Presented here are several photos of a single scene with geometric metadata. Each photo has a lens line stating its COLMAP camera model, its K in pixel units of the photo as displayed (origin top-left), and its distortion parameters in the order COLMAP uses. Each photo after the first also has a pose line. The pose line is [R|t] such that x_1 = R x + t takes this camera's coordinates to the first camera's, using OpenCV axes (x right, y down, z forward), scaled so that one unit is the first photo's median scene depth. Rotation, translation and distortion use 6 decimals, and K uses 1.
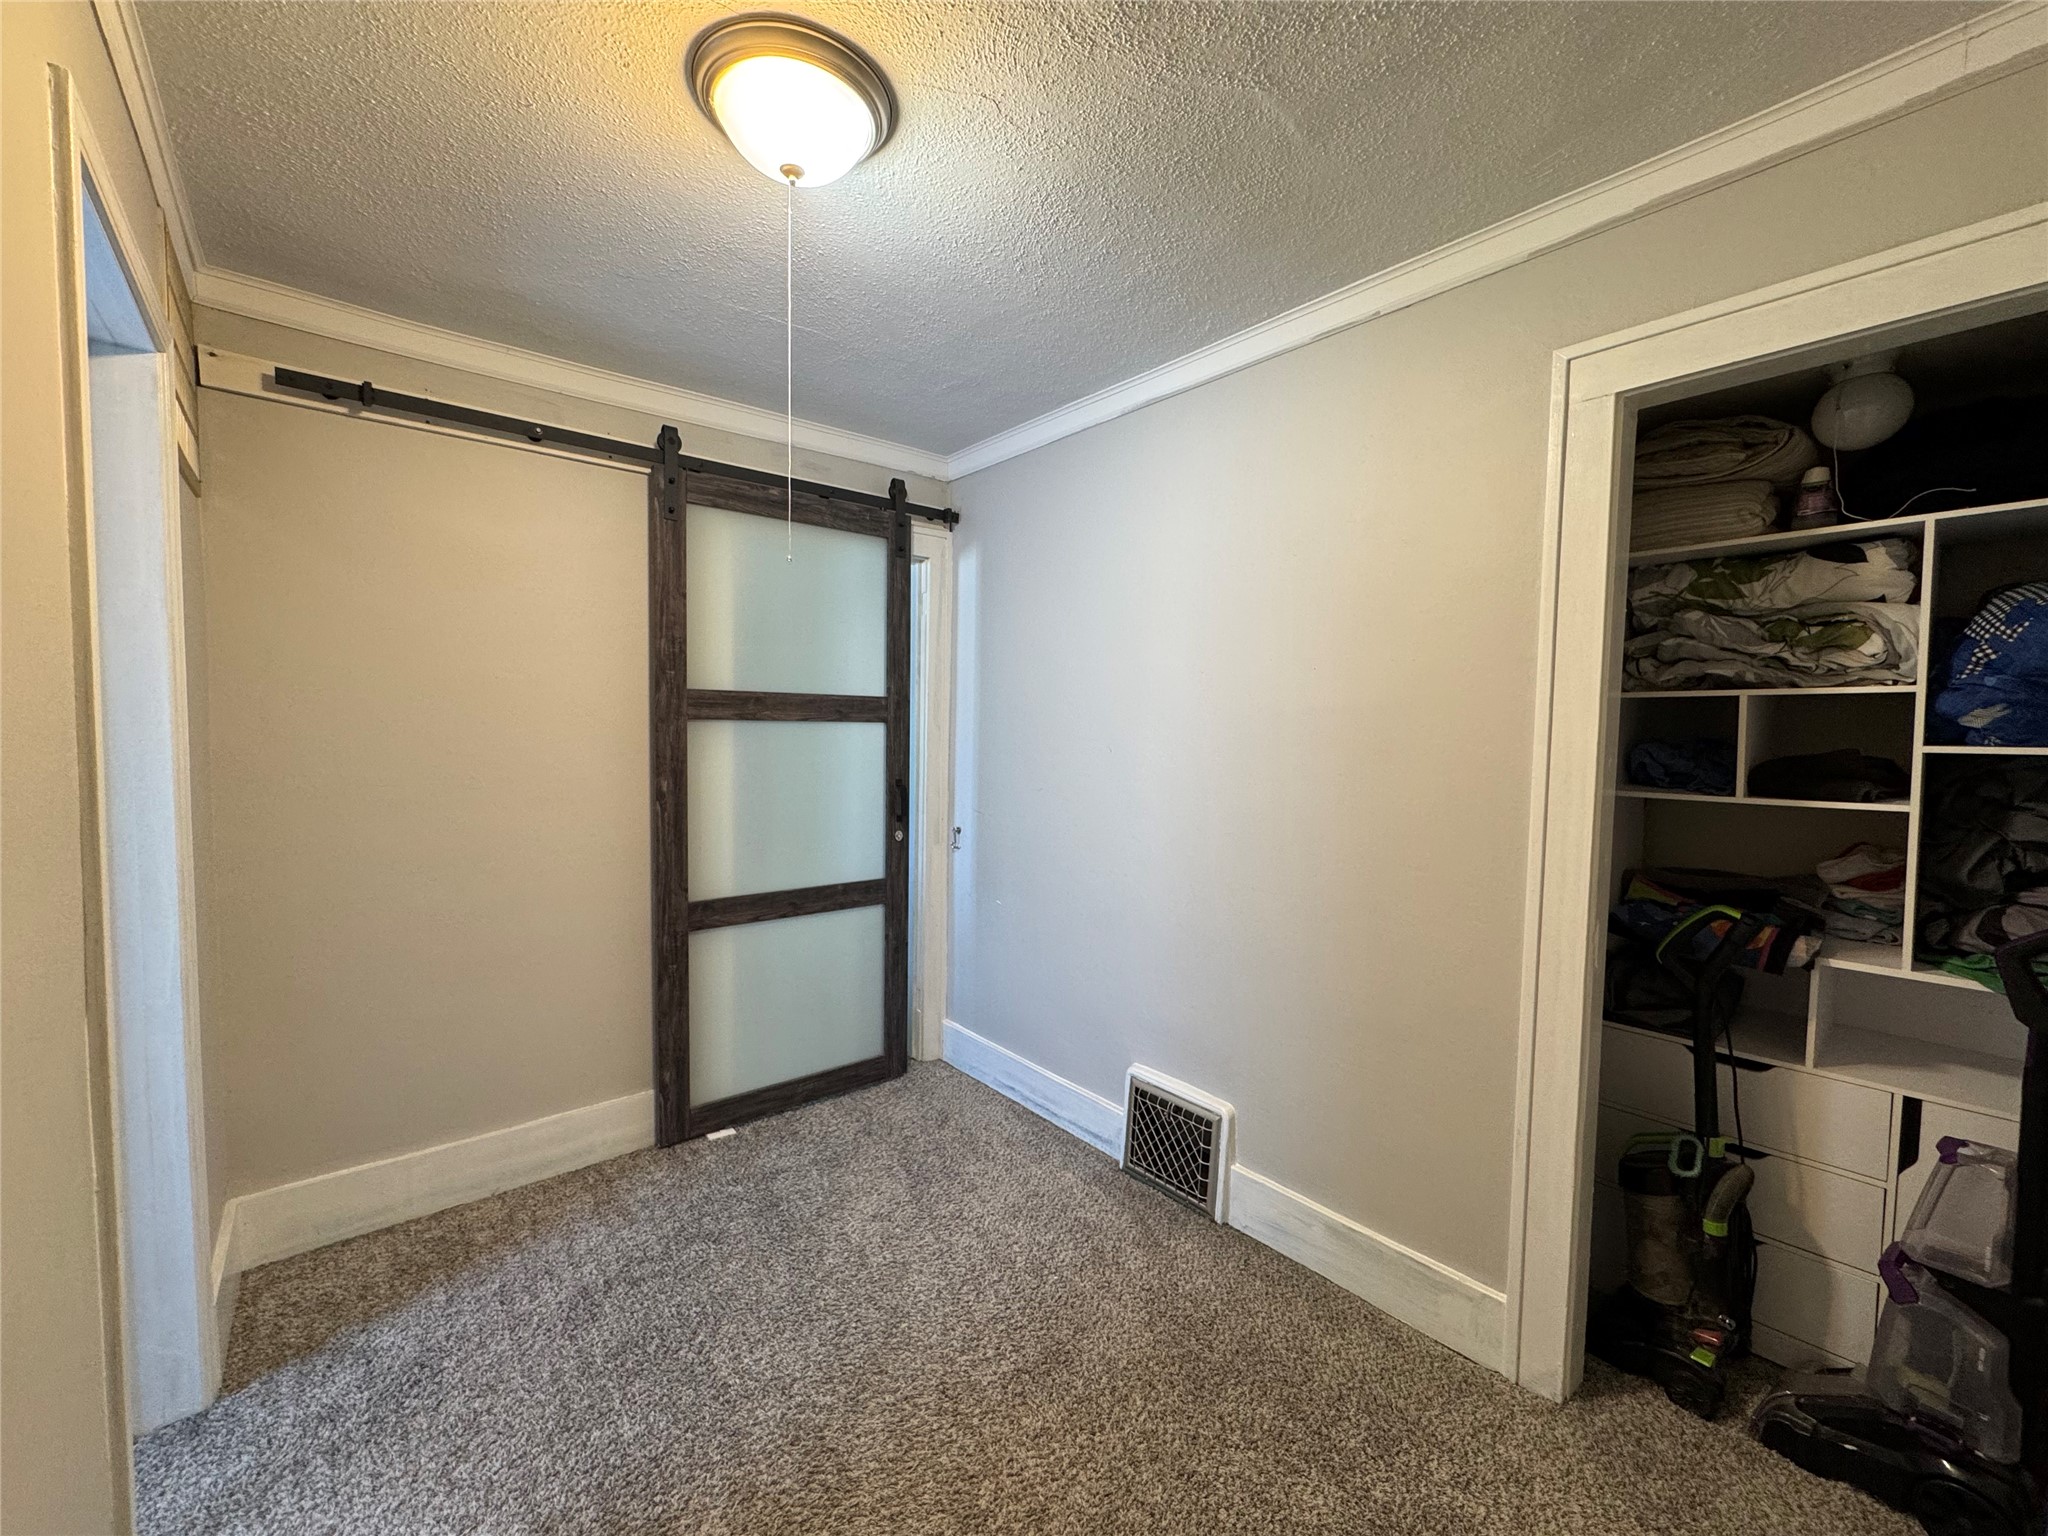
lens RADIAL K [[816.0, 0, 1023.4], [0, 816.0, 763.3], [0, 0, 1]] dist [-0.003576, 0.000471]
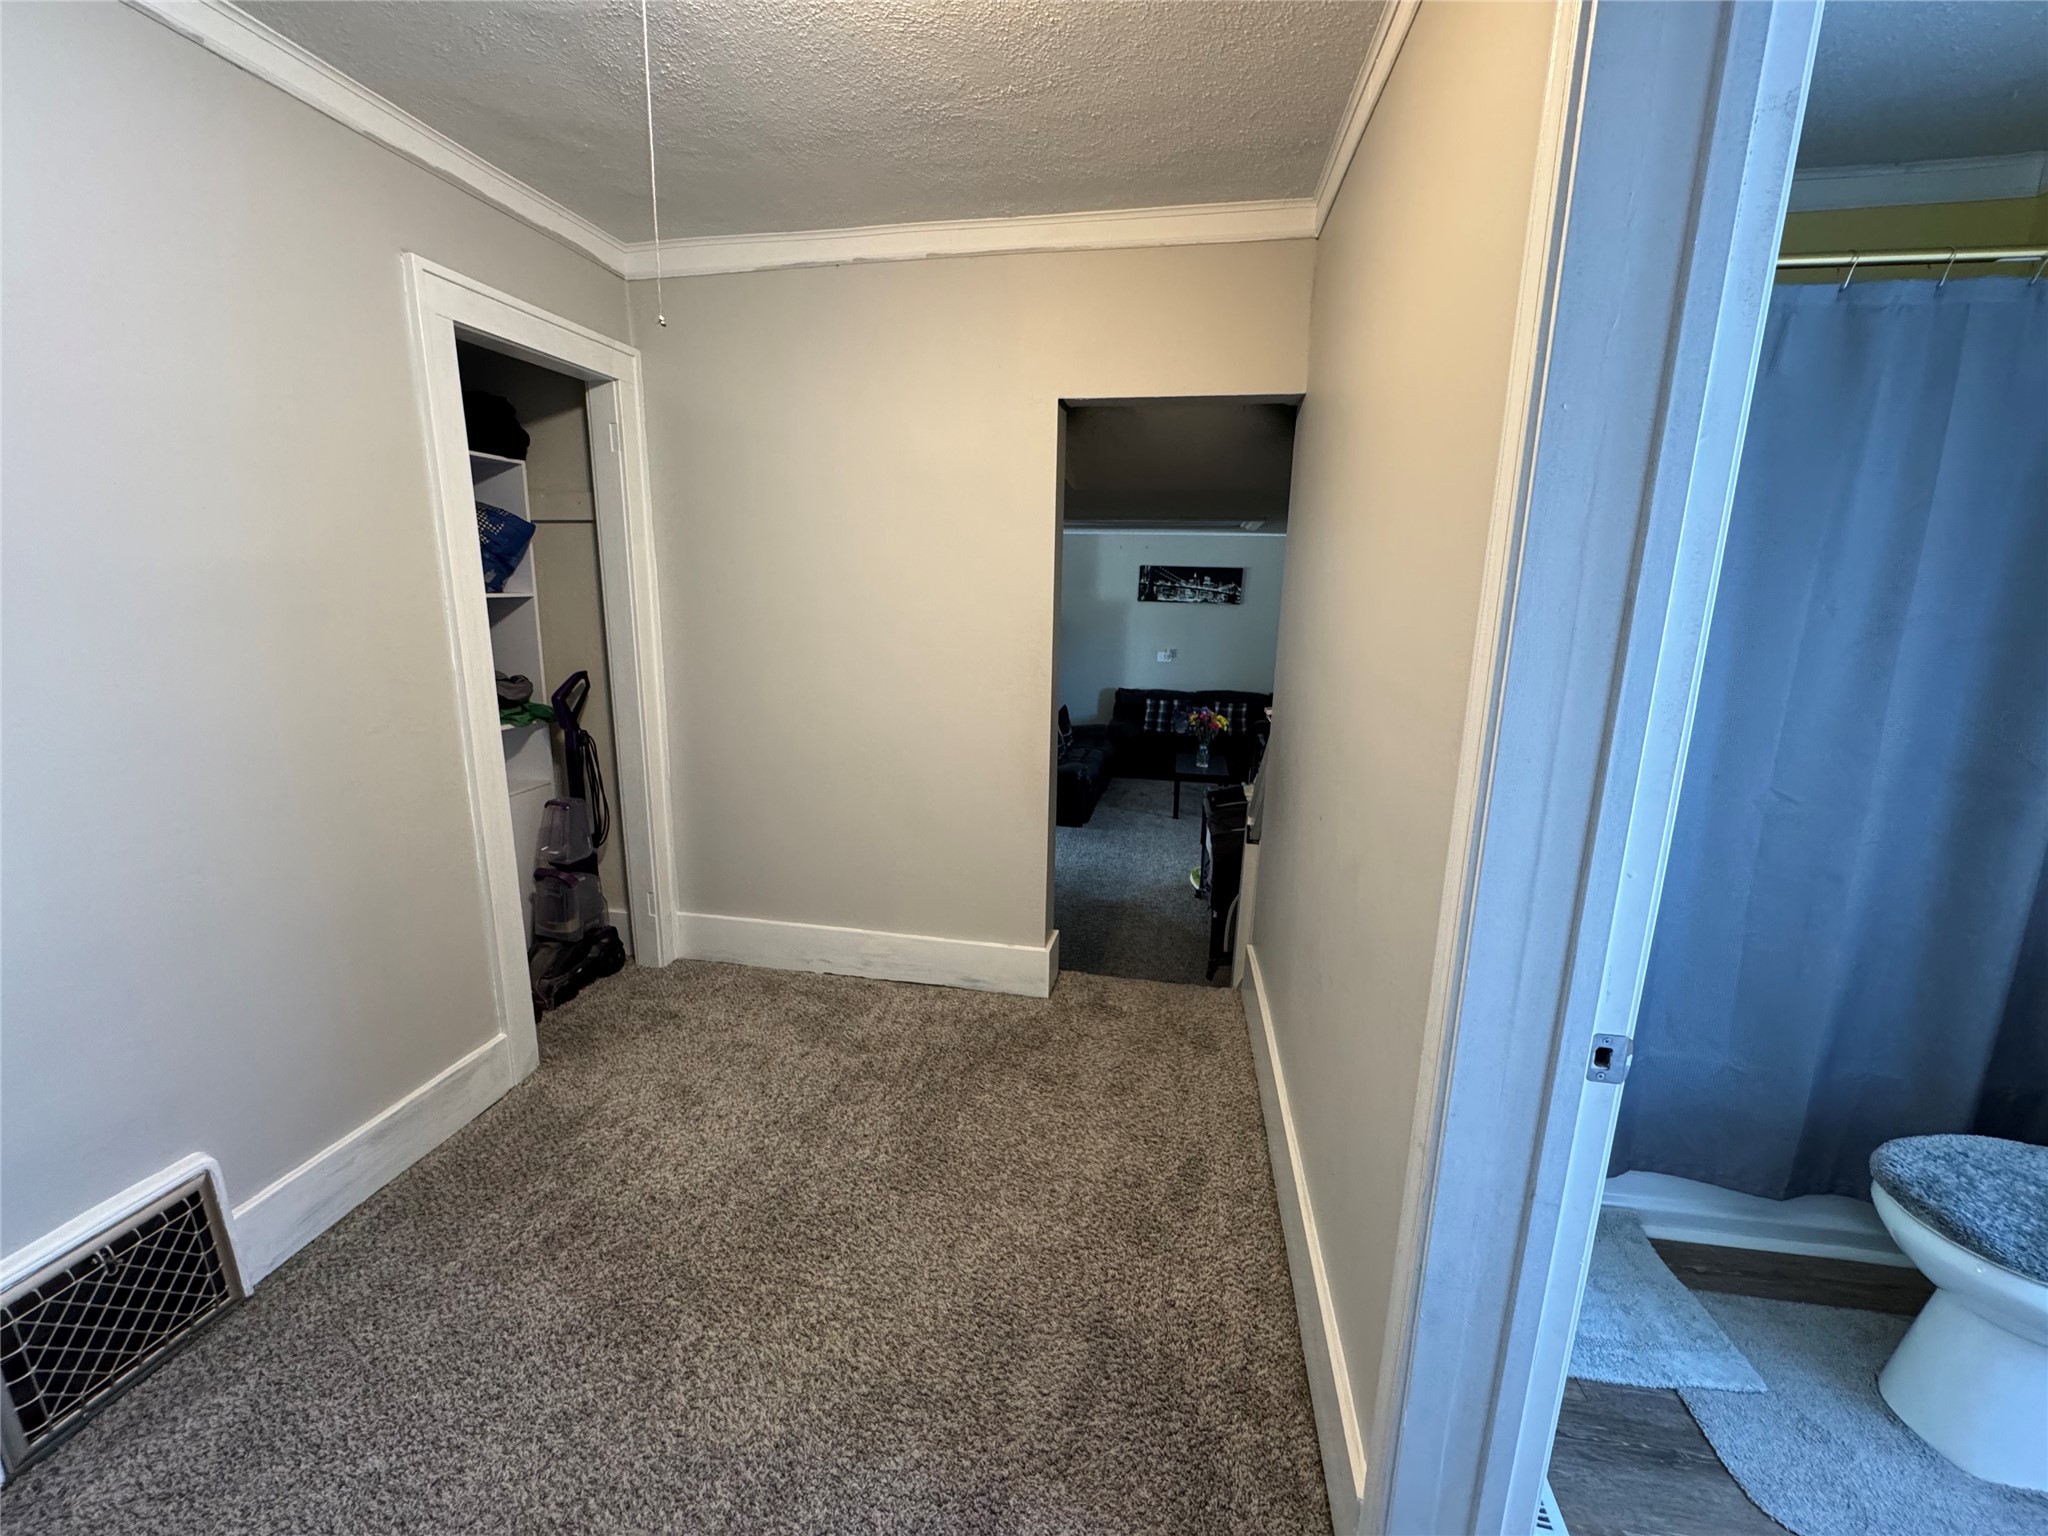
lens RADIAL K [[816.0, 0, 1019.7], [0, 816.0, 765.0], [0, 0, 1]] dist [-0.003576, 0.000471]
pose [[-0.627135, -0.185417, 0.756519, -0.713343], [0.016742, 0.967820, 0.251085, -0.063762], [-0.778730, 0.170130, -0.603850, 0.916936]]
